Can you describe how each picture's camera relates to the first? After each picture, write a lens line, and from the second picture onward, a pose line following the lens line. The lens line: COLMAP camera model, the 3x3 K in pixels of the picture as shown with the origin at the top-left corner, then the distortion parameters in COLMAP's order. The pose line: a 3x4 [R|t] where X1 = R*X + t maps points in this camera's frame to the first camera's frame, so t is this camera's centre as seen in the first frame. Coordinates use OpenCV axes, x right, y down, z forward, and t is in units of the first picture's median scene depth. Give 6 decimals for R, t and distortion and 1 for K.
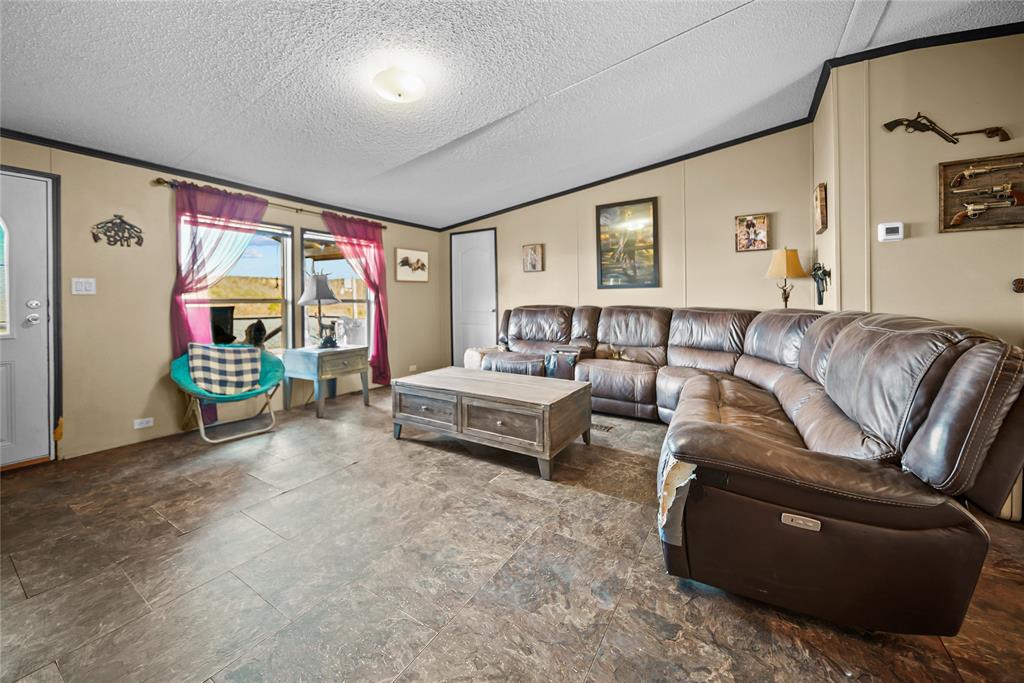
lens RADIAL K [[380.5, 0, 504.4], [0, 380.5, 299.6], [0, 0, 1]] dist [-0.000072, -0.001278]
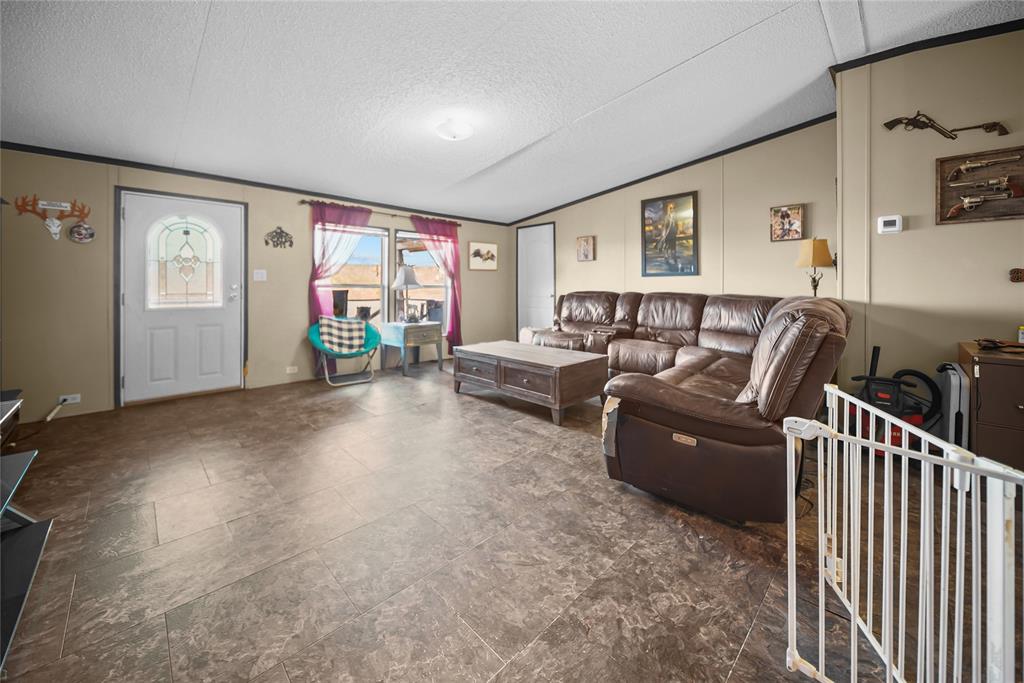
lens RADIAL K [[380.5, 0, 504.6], [0, 380.5, 281.4], [0, 0, 1]] dist [-0.000072, -0.001278]
pose [[0.972932, 0.003551, -0.231064, 0.189264], [-0.006184, 0.999924, -0.010668, -0.000520], [0.231009, 0.011809, 0.972880, -0.248986]]
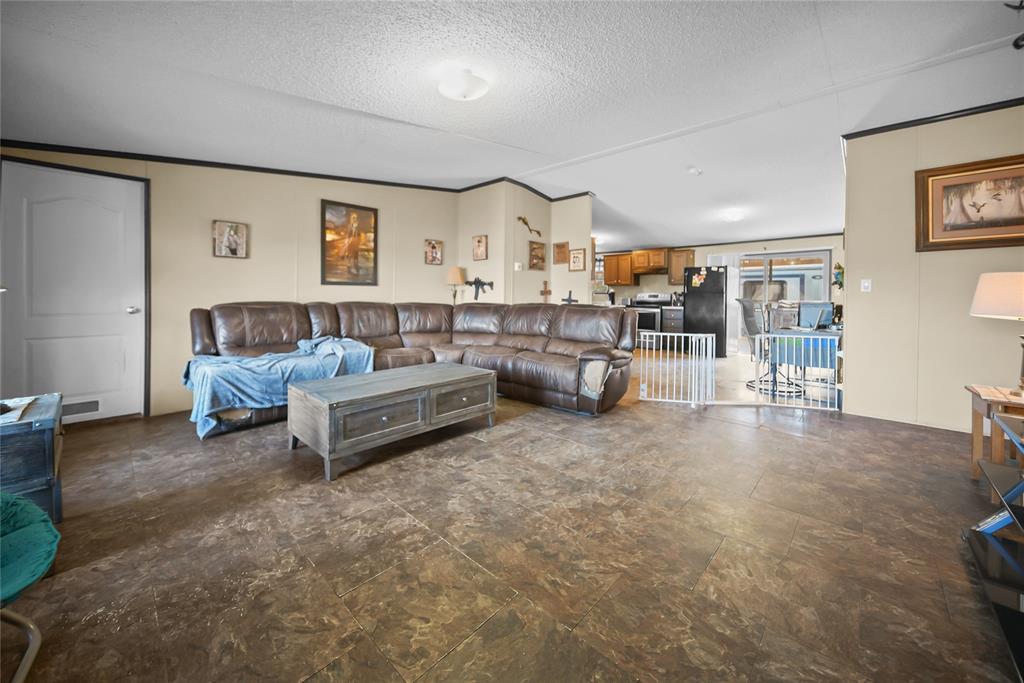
lens RADIAL K [[380.5, 0, 515.6], [0, 380.5, 294.3], [0, 0, 1]] dist [-0.000072, -0.001278]
pose [[0.182739, 0.012970, 0.983076, -1.018489], [-0.010056, 0.999885, -0.011322, 0.004616], [-0.983110, -0.007817, 0.182849, 0.543453]]
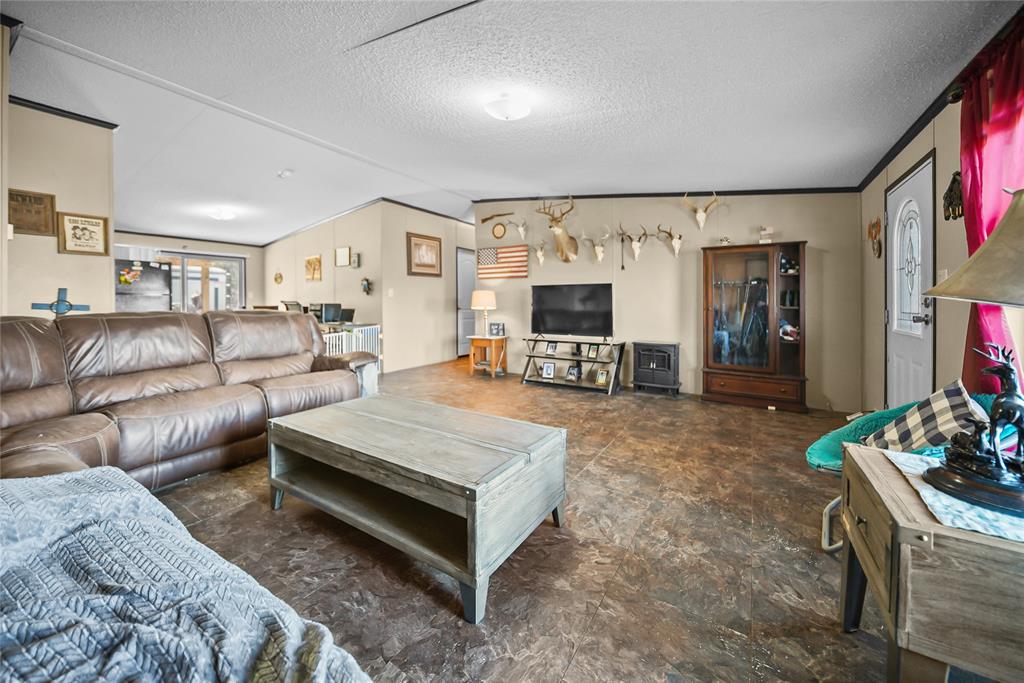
lens RADIAL K [[380.5, 0, 506.9], [0, 380.5, 306.8], [0, 0, 1]] dist [-0.000072, -0.001278]
pose [[-0.999936, 0.004876, 0.010177, -0.223002], [0.004983, 0.999932, 0.010522, 0.006246], [-0.010125, 0.010572, -0.999893, 1.714467]]
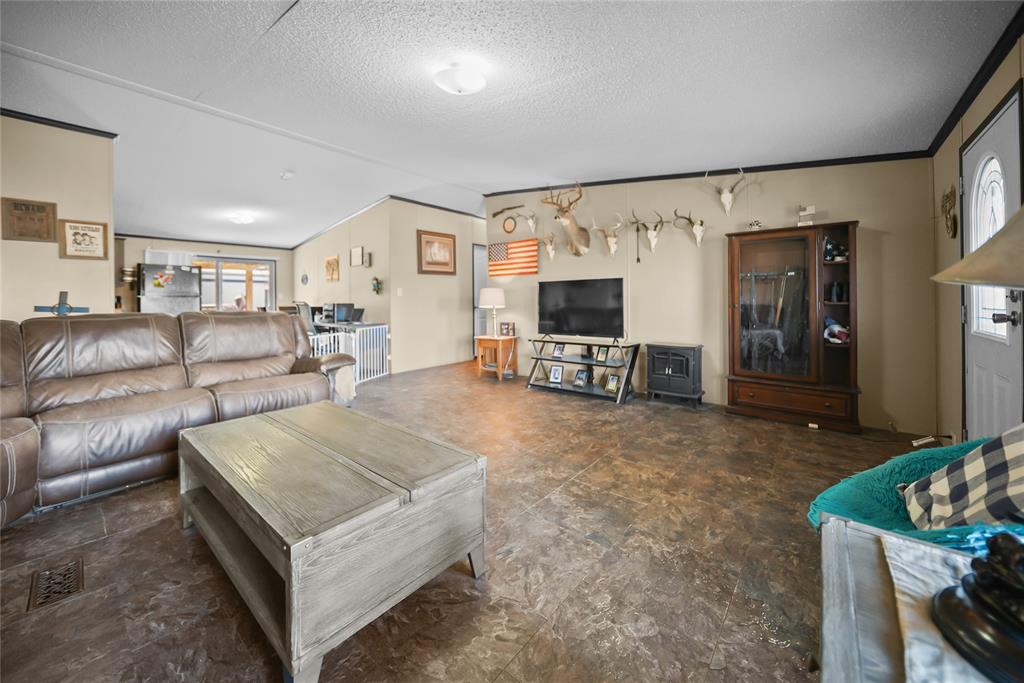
lens RADIAL K [[380.5, 0, 506.0], [0, 380.5, 303.7], [0, 0, 1]] dist [-0.000072, -0.001278]
pose [[-0.989769, 0.014324, 0.141960, -0.423366], [0.015269, 0.999868, 0.005571, 0.008935], [-0.141862, 0.007681, -0.989857, 1.580026]]
